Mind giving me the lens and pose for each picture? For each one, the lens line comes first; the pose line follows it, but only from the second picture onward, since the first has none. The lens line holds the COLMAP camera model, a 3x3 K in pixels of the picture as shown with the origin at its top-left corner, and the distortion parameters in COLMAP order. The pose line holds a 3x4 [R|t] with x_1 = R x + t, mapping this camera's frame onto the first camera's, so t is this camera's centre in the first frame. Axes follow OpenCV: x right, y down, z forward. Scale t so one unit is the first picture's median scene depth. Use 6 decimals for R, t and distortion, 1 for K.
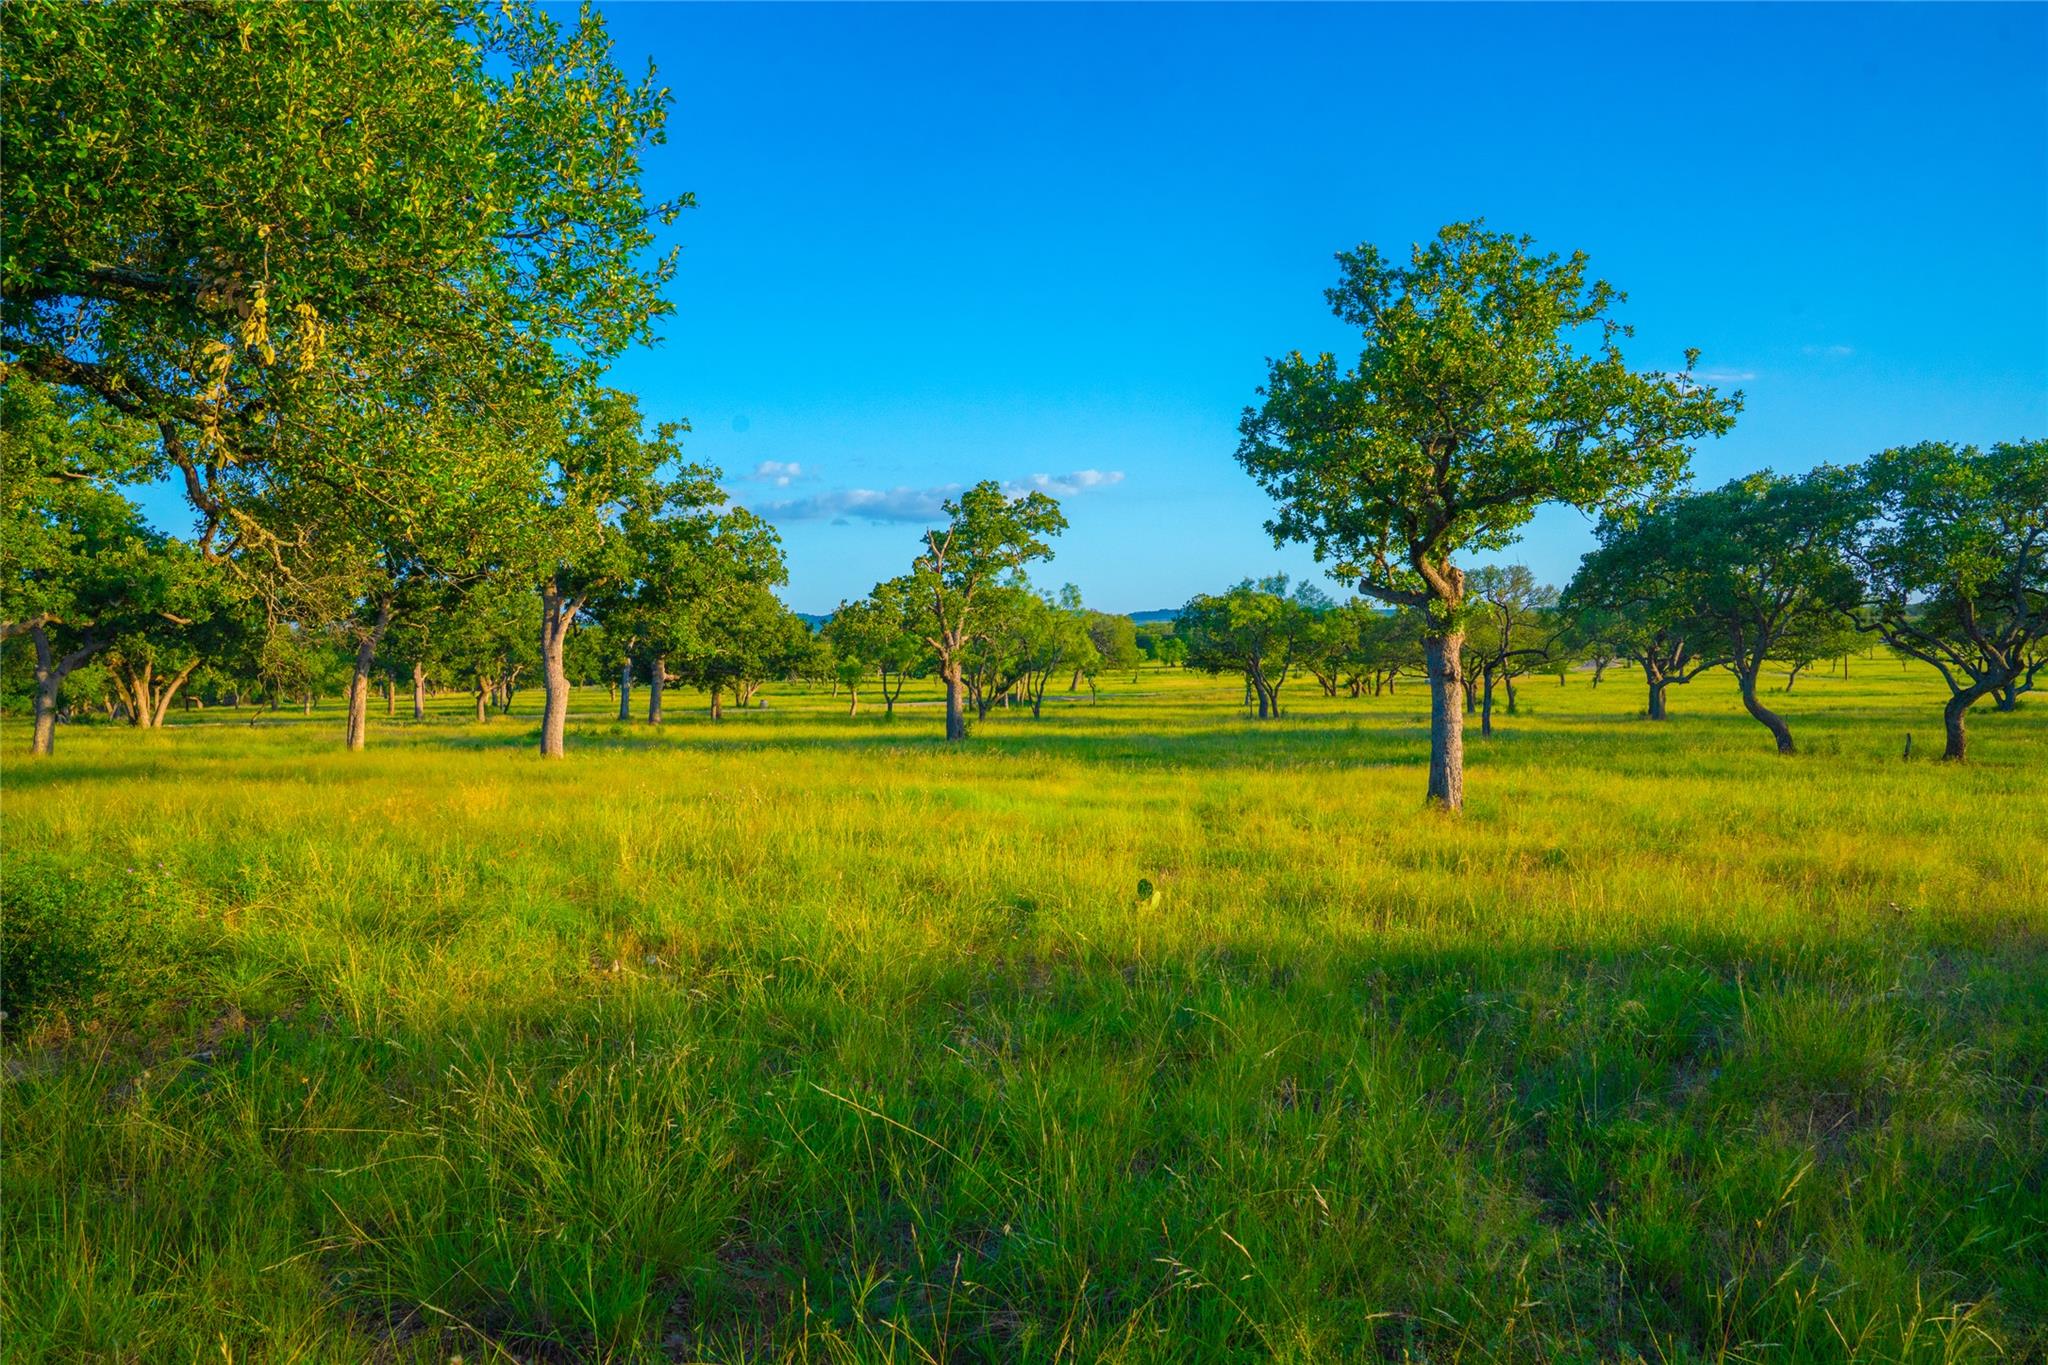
lens RADIAL K [[1431.4, 0, 1024.0], [0, 1431.4, 682.5], [0, 0, 1]] dist [-0.123117, 0.102581]
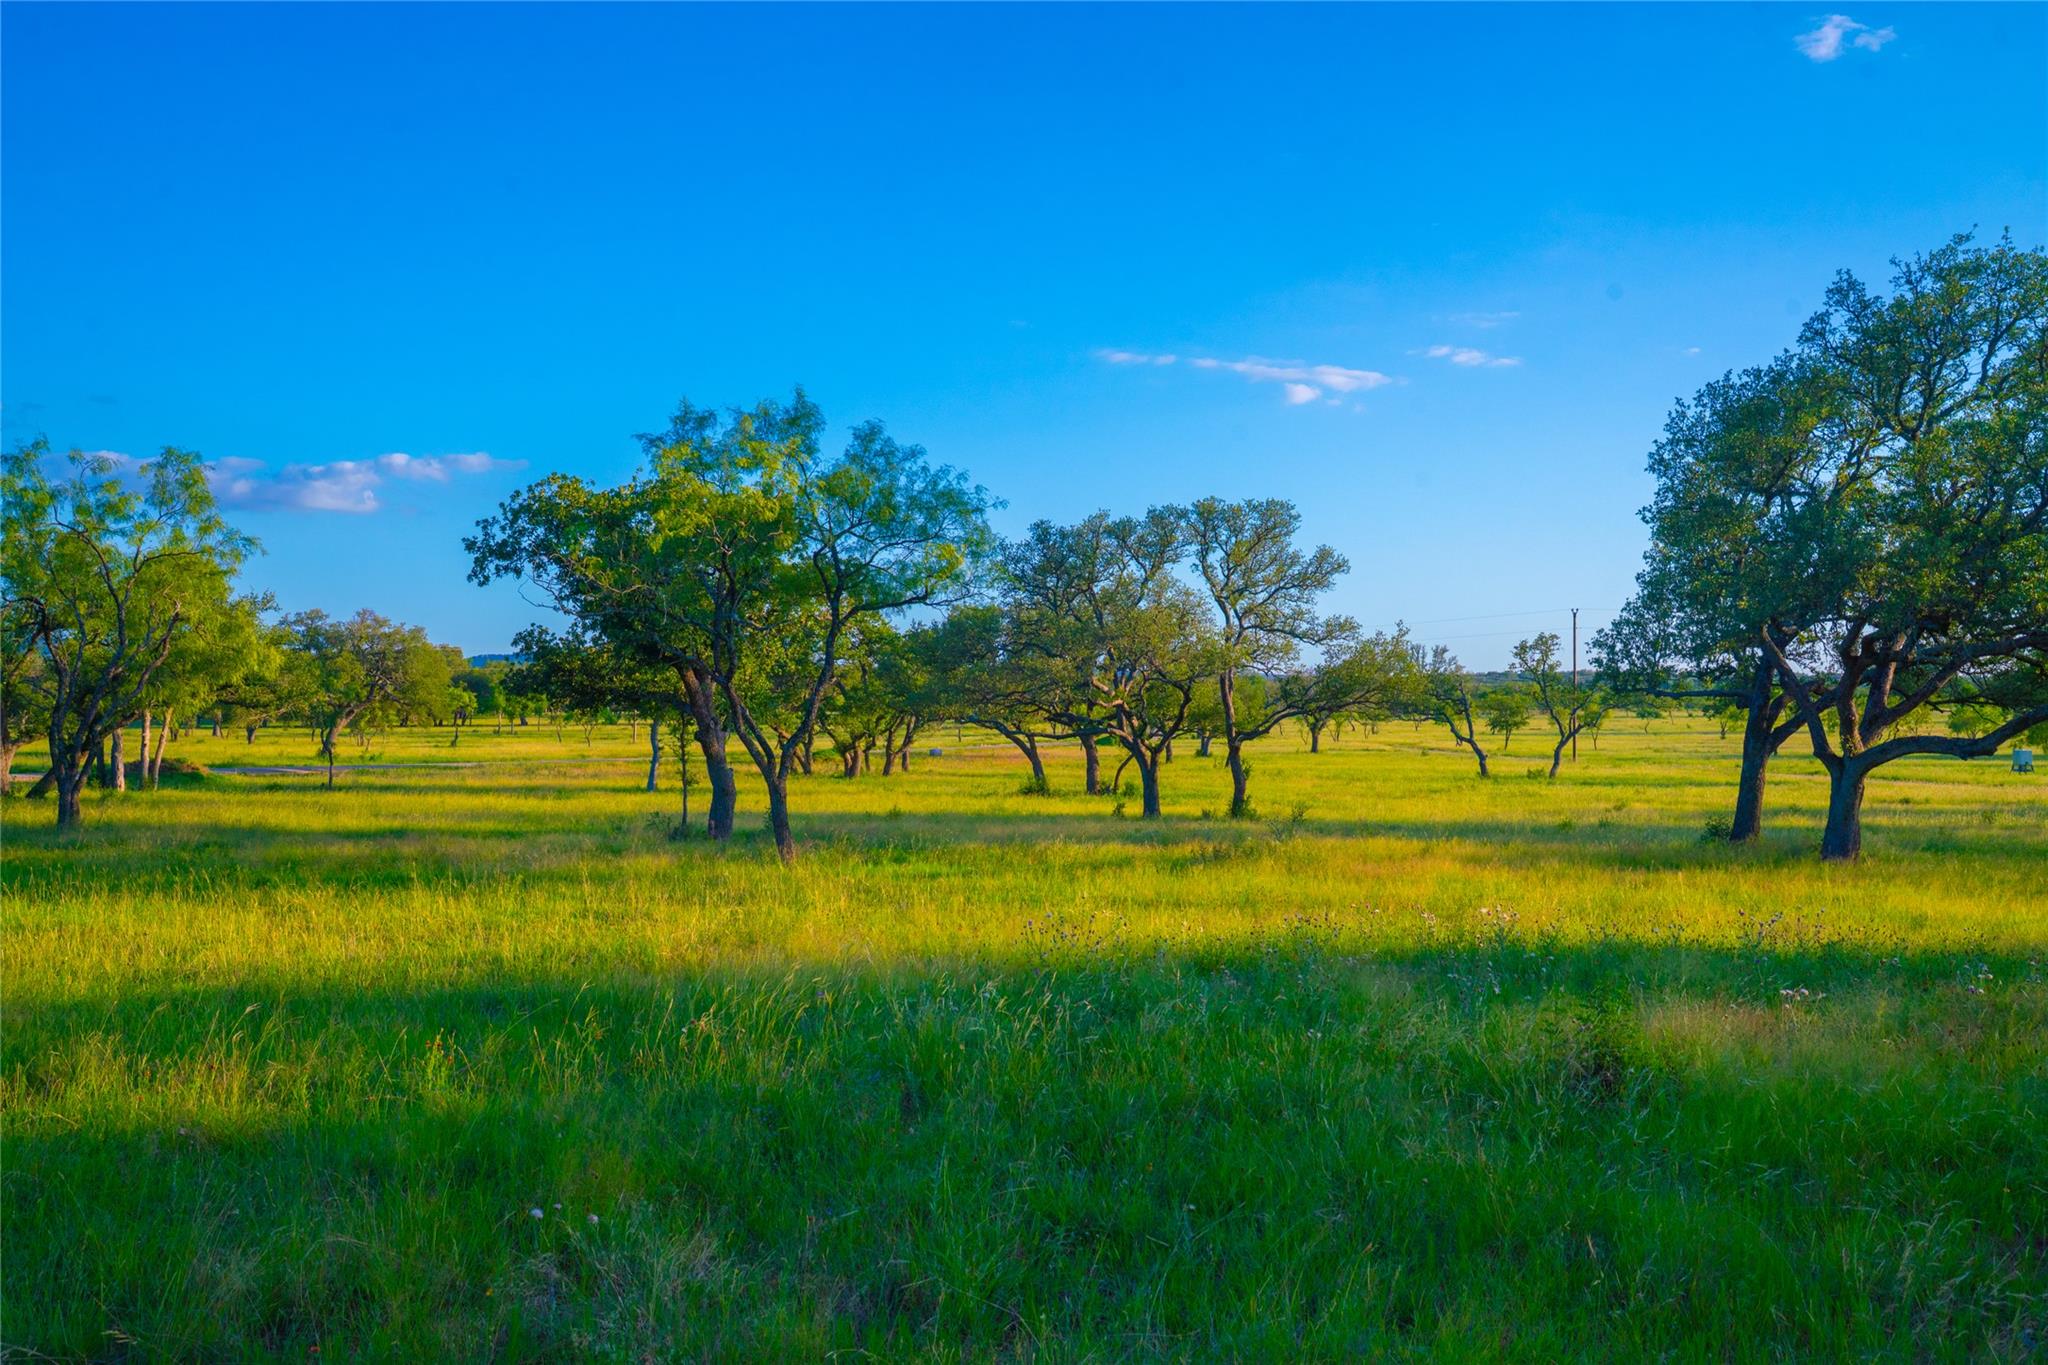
lens RADIAL K [[1791.2, 0, 1024.0], [0, 1791.2, 682.5], [0, 0, 1]] dist [-0.016691, -0.007820]
pose [[0.931722, 0.032084, 0.361753, 0.045902], [-0.017397, 0.998890, -0.043784, 0.003180], [-0.362756, 0.034502, 0.931245, 0.340447]]
